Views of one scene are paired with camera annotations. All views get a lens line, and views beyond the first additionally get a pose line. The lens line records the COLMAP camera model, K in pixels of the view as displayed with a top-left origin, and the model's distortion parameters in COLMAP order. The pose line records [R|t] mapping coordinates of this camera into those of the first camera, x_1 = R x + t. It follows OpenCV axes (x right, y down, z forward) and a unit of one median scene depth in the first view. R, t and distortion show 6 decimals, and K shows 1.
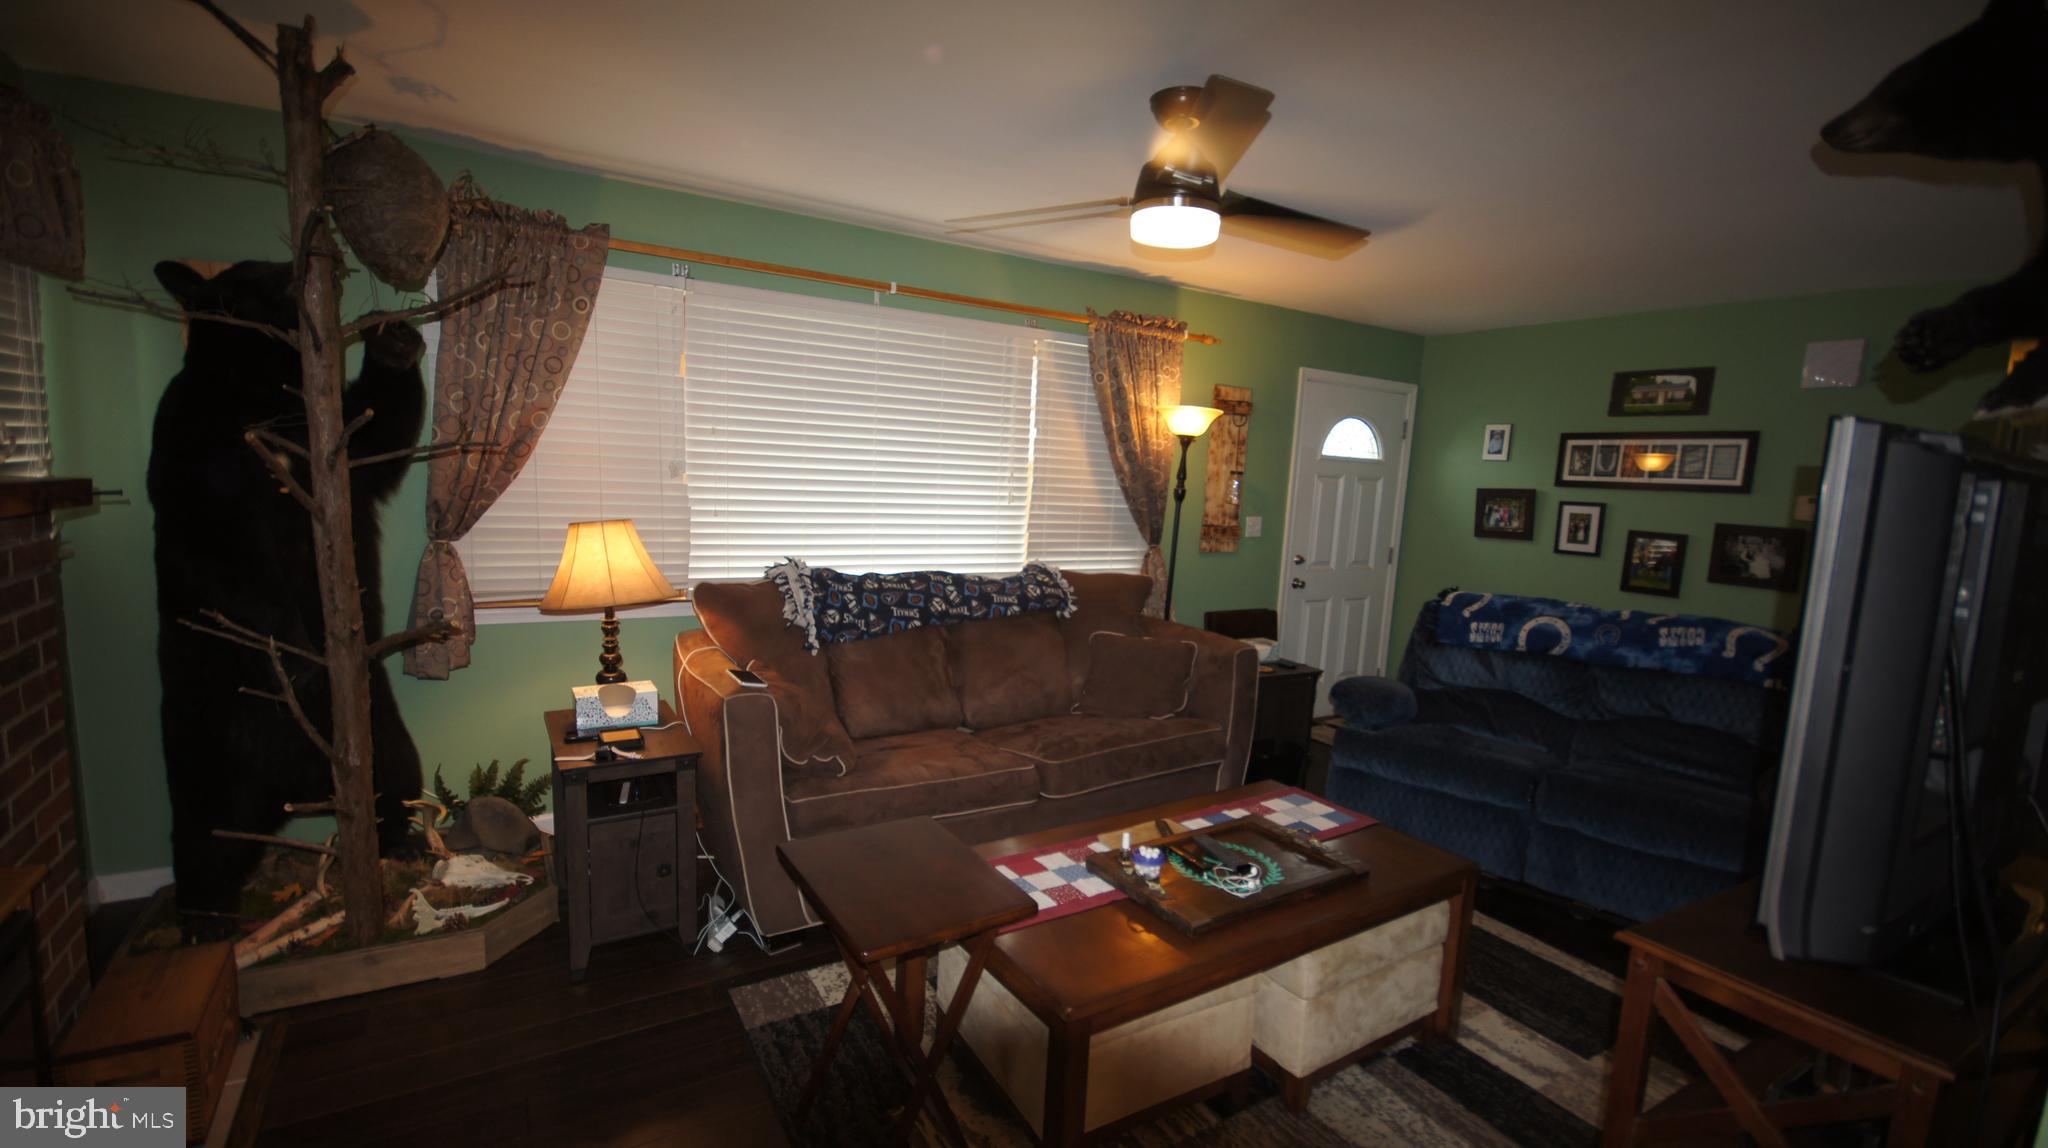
lens RADIAL K [[903.3, 0, 1031.0], [0, 903.3, 594.5], [0, 0, 1]] dist [0.021987, -0.016336]
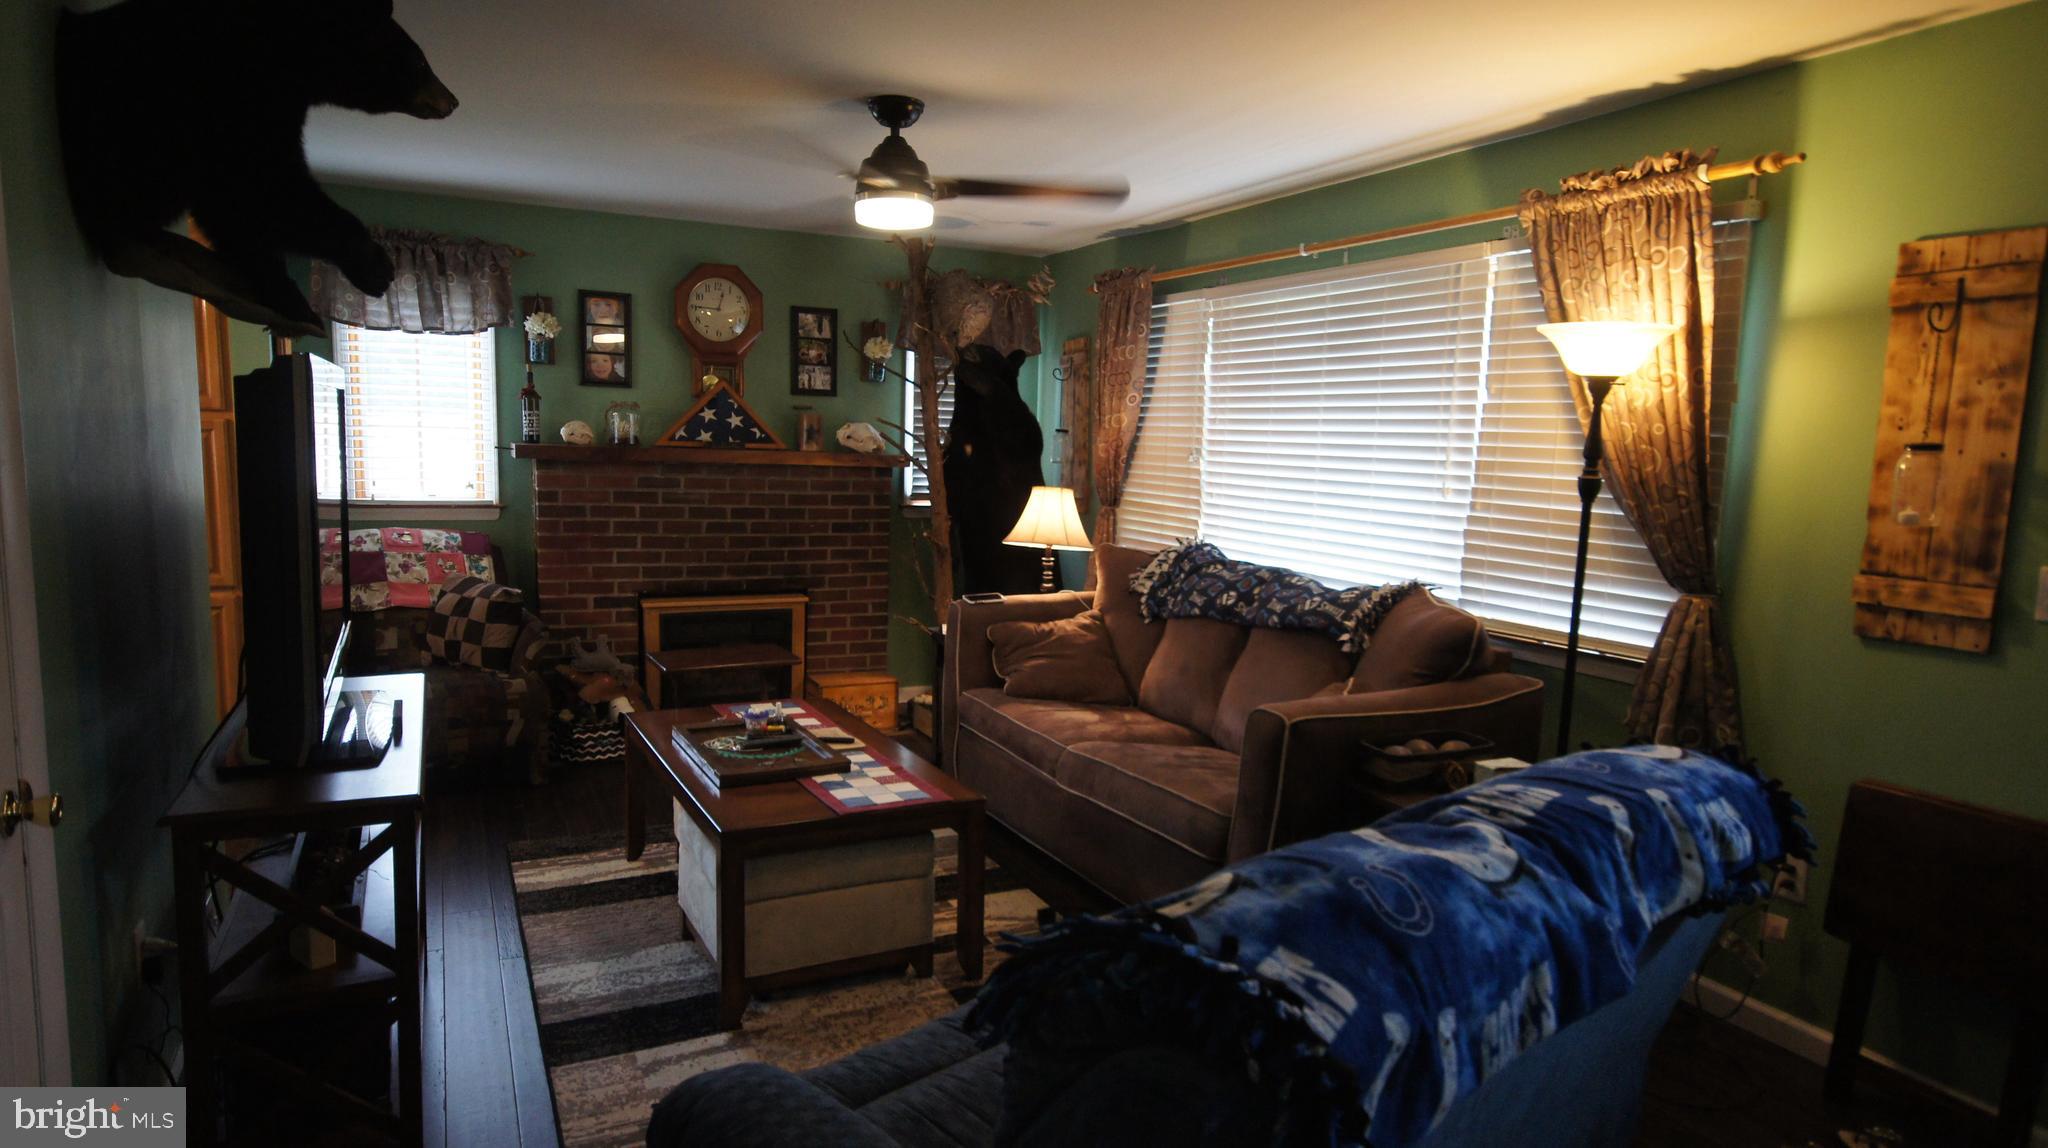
lens RADIAL K [[1217.5, 0, 1021.8], [0, 1217.5, 591.0], [0, 0, 1]] dist [-0.005494, 0.041663]
pose [[-0.105048, 0.076460, -0.991523, 1.080069], [-0.175113, 0.980039, 0.094127, -0.071553], [0.978928, 0.183517, -0.089562, 0.885487]]
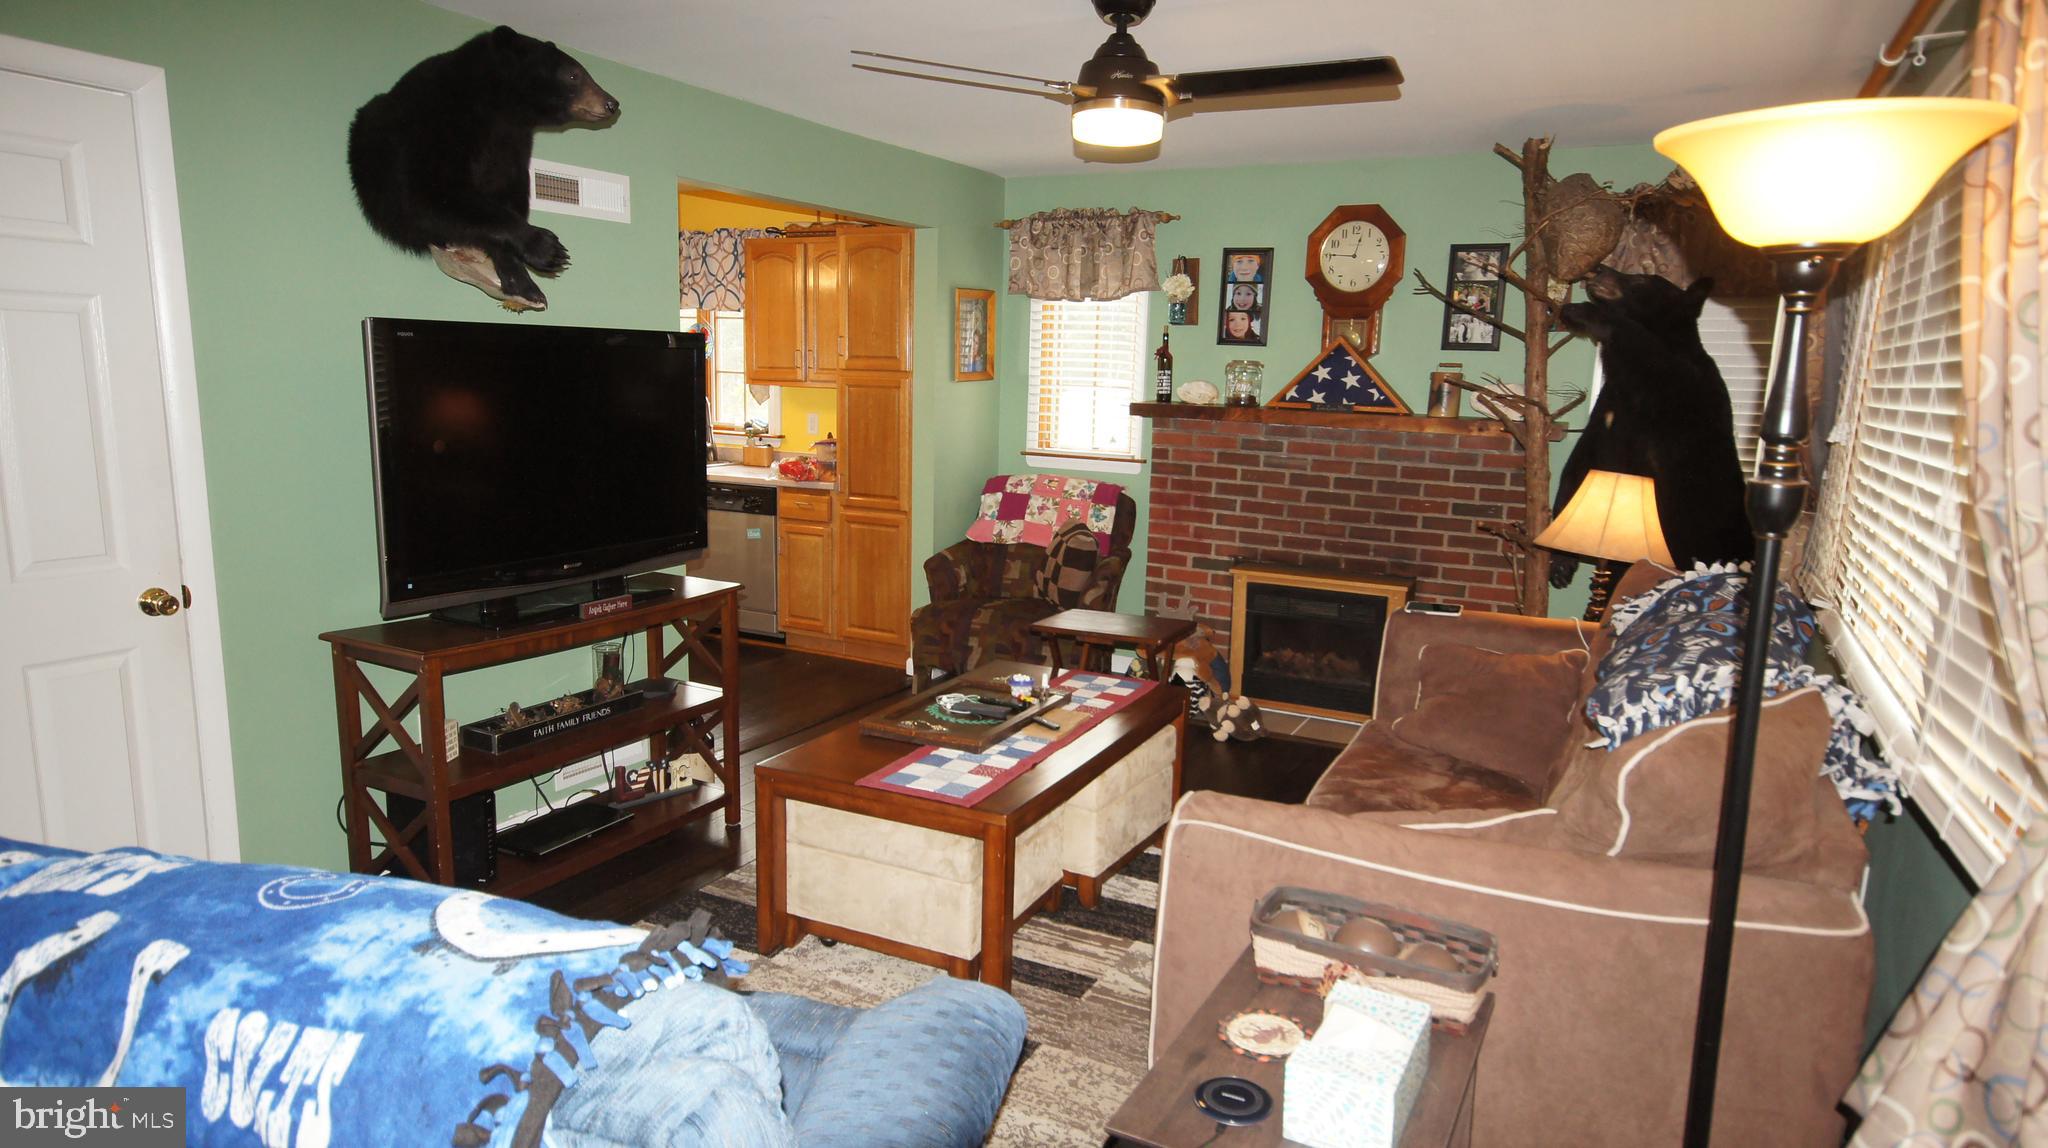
lens RADIAL K [[1217.5, 0, 1021.8], [0, 1217.5, 591.0], [0, 0, 1]] dist [-0.005494, 0.041663]
pose [[-0.861819, 0.019654, -0.506835, 0.586889], [-0.141636, 0.950174, 0.277683, -0.181271], [0.487039, 0.311098, -0.816095, 1.389836]]
